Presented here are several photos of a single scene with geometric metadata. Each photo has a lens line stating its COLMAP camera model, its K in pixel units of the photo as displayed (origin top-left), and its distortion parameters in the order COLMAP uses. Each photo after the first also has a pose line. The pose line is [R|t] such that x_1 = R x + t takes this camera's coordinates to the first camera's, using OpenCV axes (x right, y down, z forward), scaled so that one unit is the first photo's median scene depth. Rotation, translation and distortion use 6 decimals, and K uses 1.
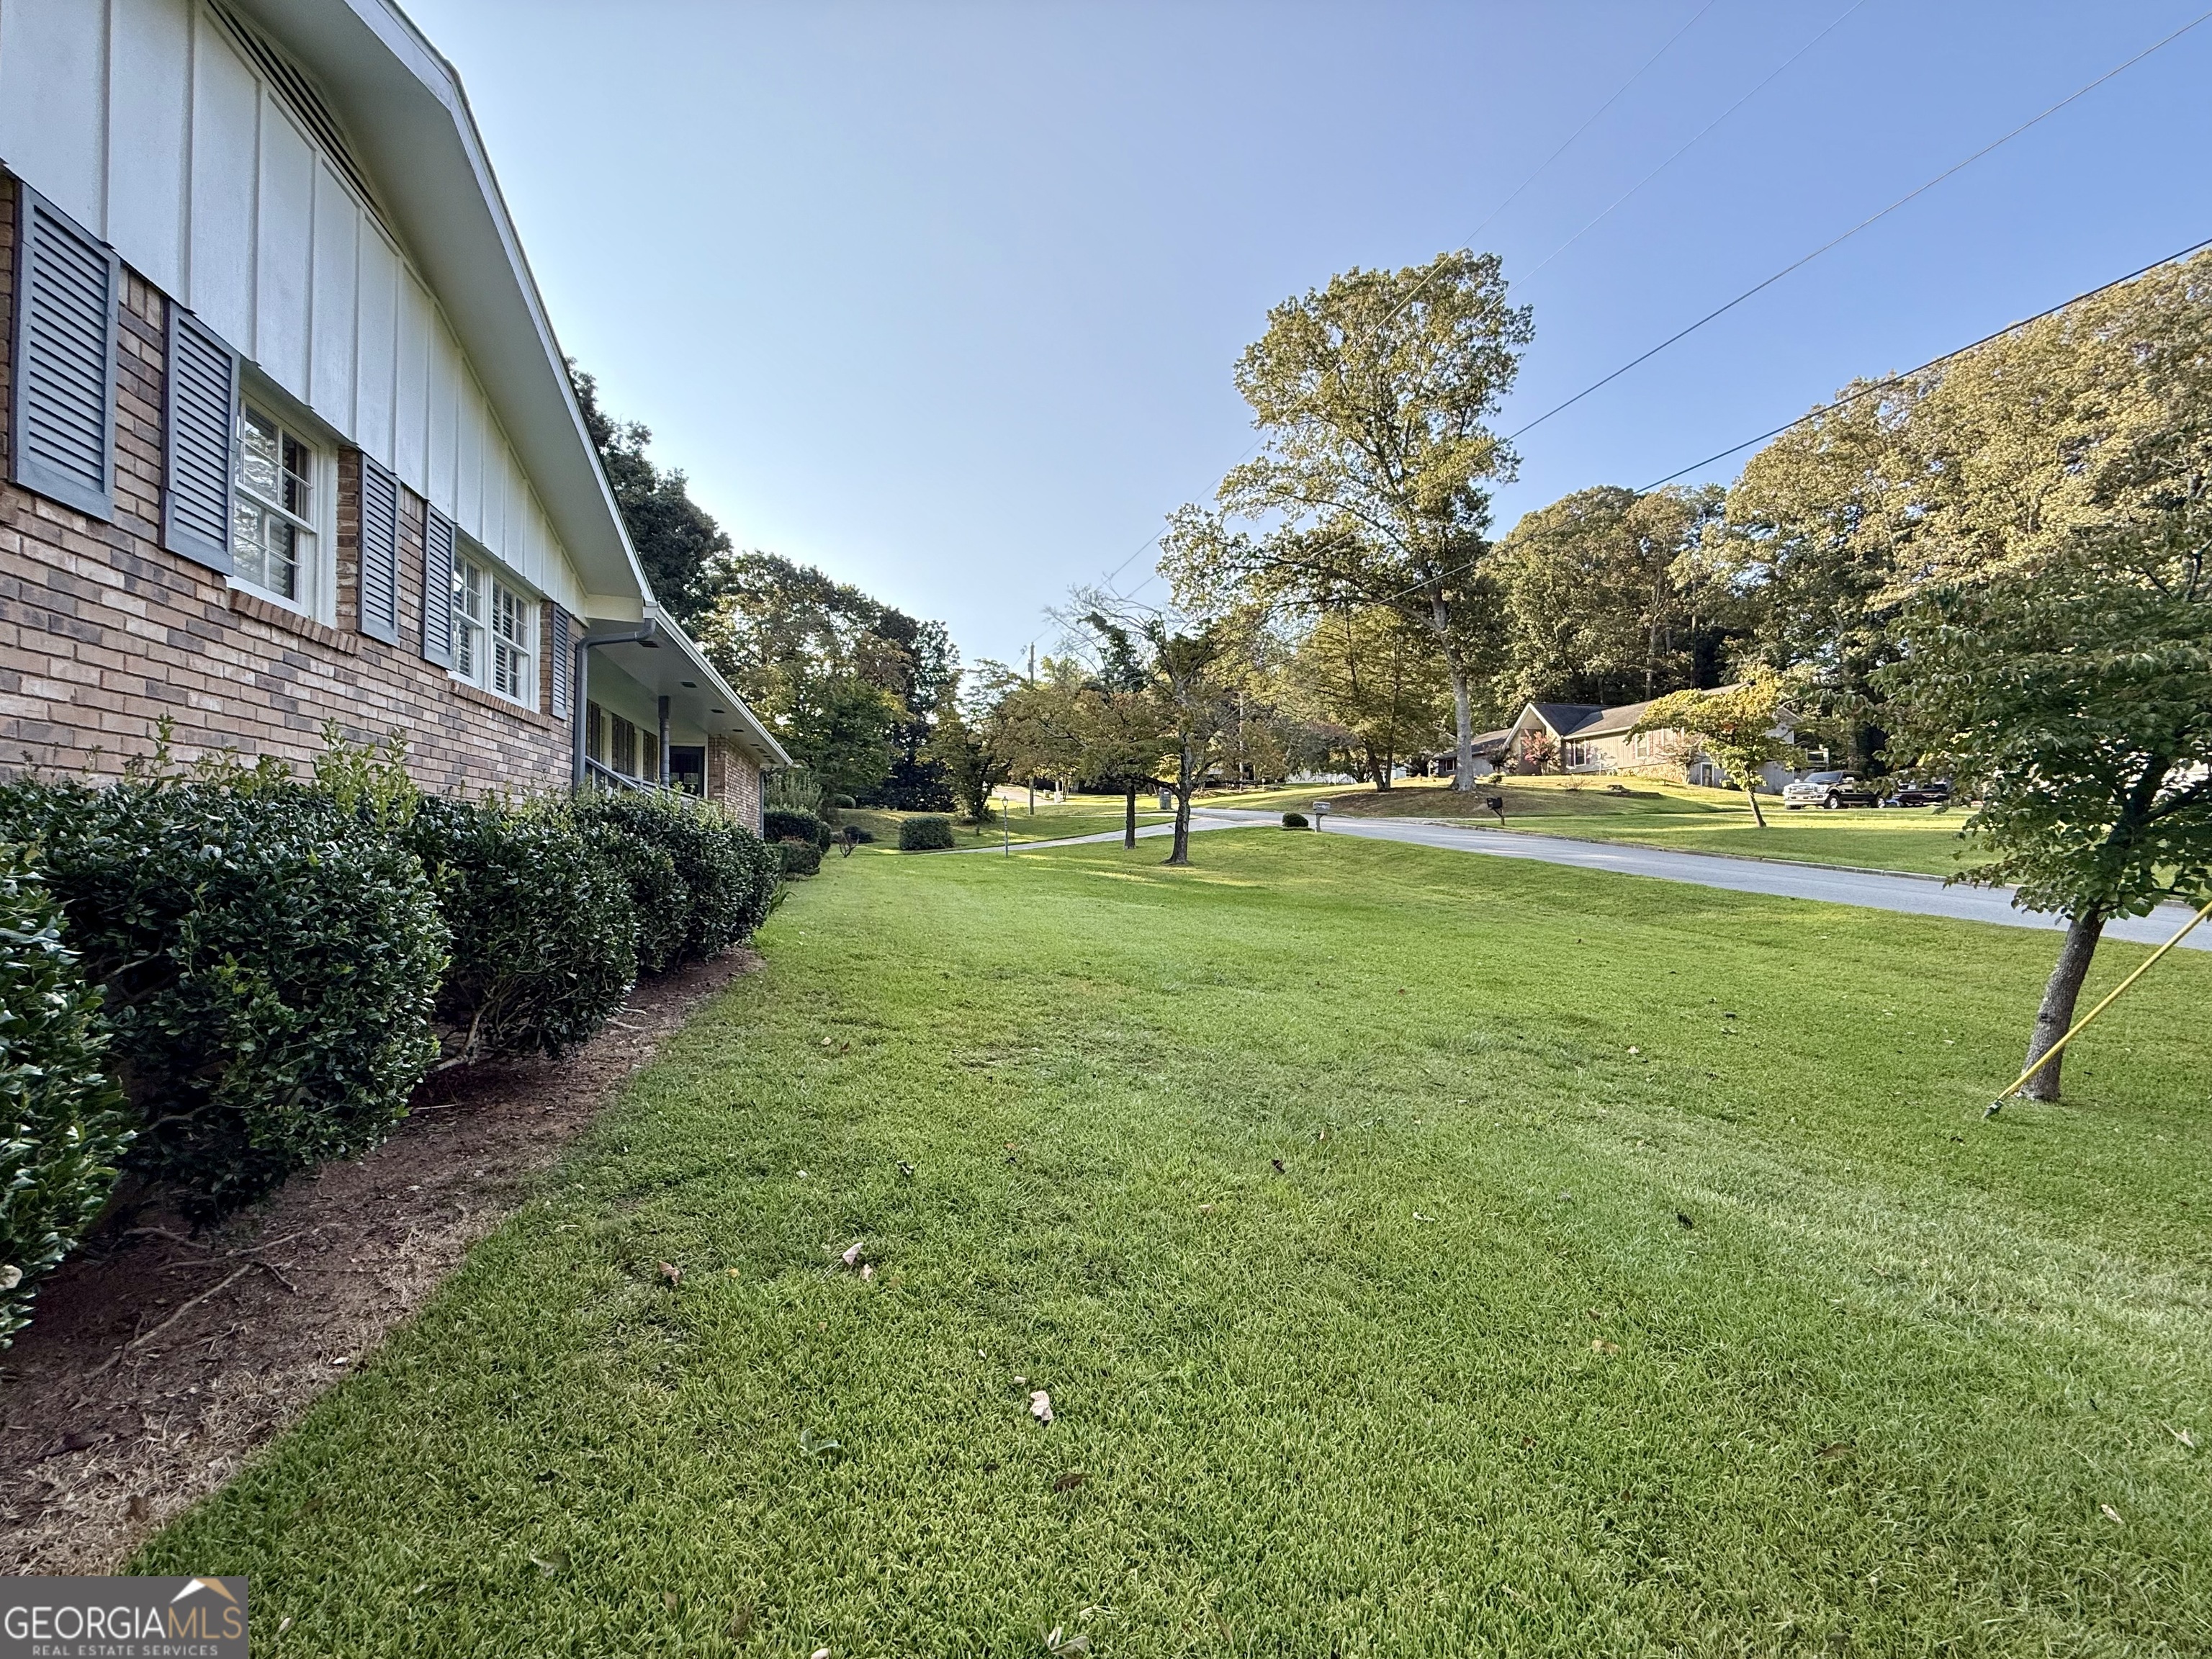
lens RADIAL K [[886.6, 0, 1106.0], [0, 886.6, 829.5], [0, 0, 1]] dist [-0.000724, -0.000695]
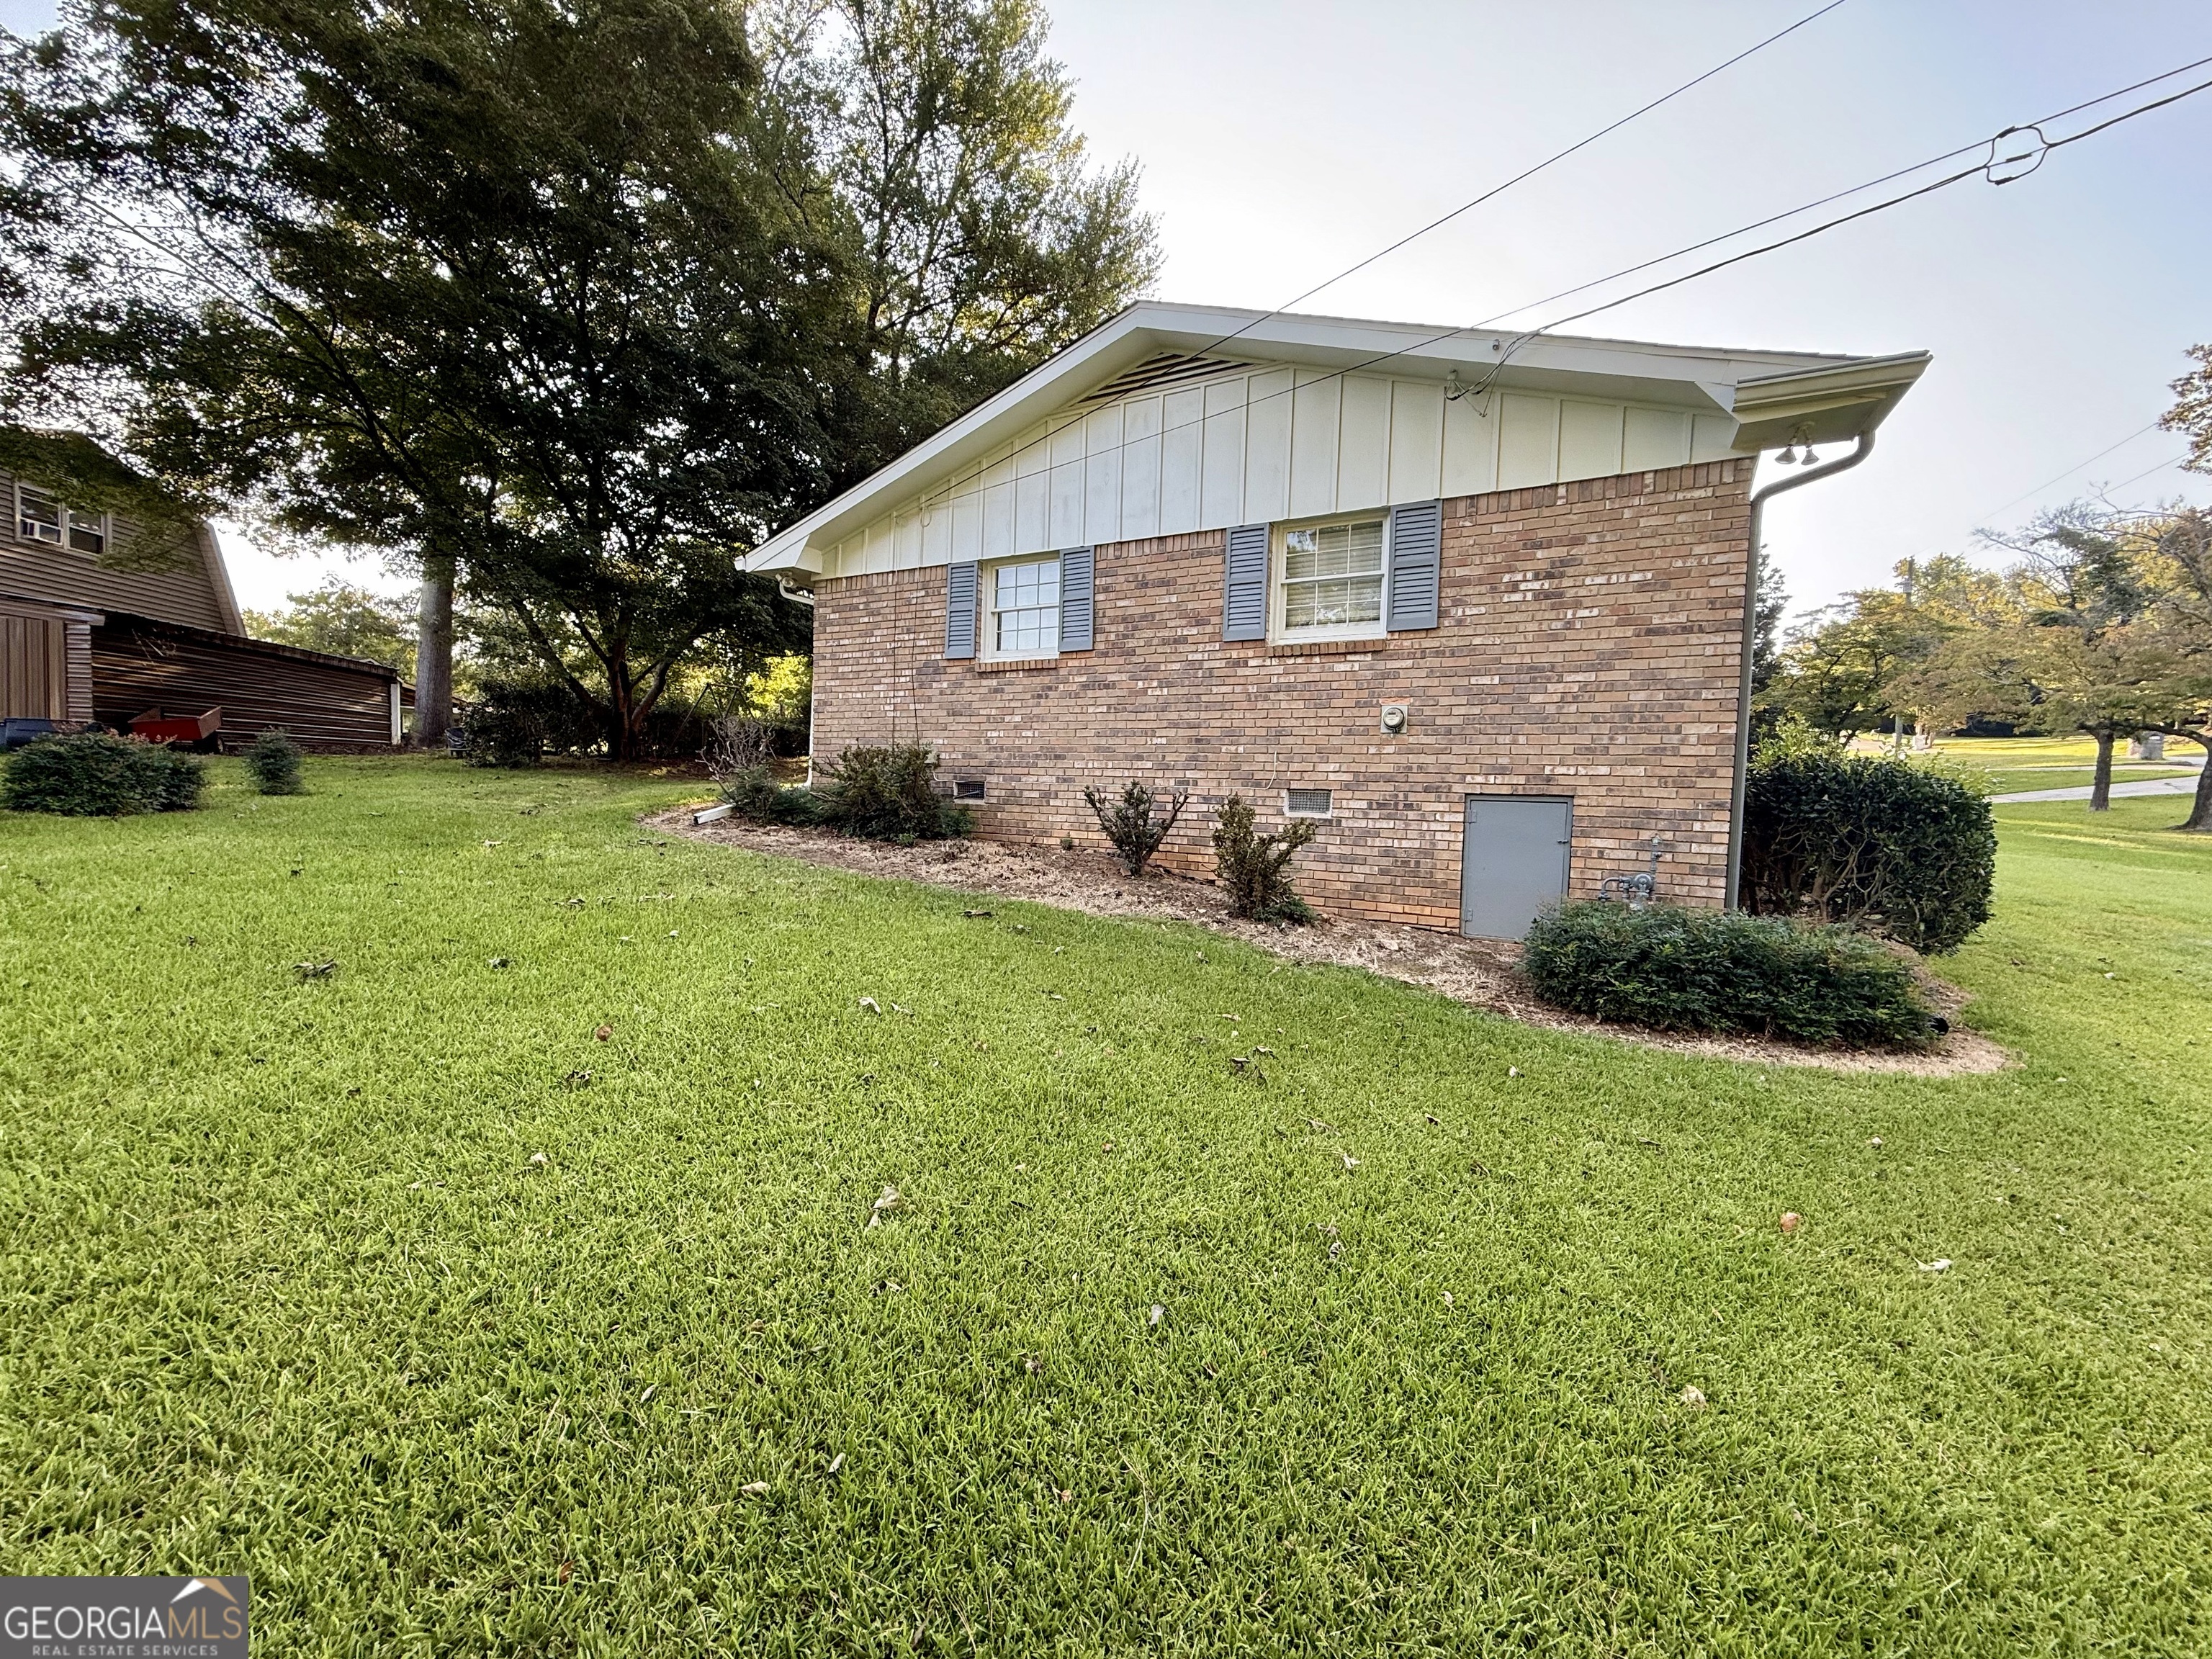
lens RADIAL K [[886.6, 0, 1106.0], [0, 886.6, 829.5], [0, 0, 1]] dist [-0.000724, -0.000695]
pose [[0.709417, 0.043149, -0.703467, -0.047485], [-0.005387, 0.998427, 0.055809, -0.000805], [0.704769, -0.035802, 0.708533, -0.215790]]
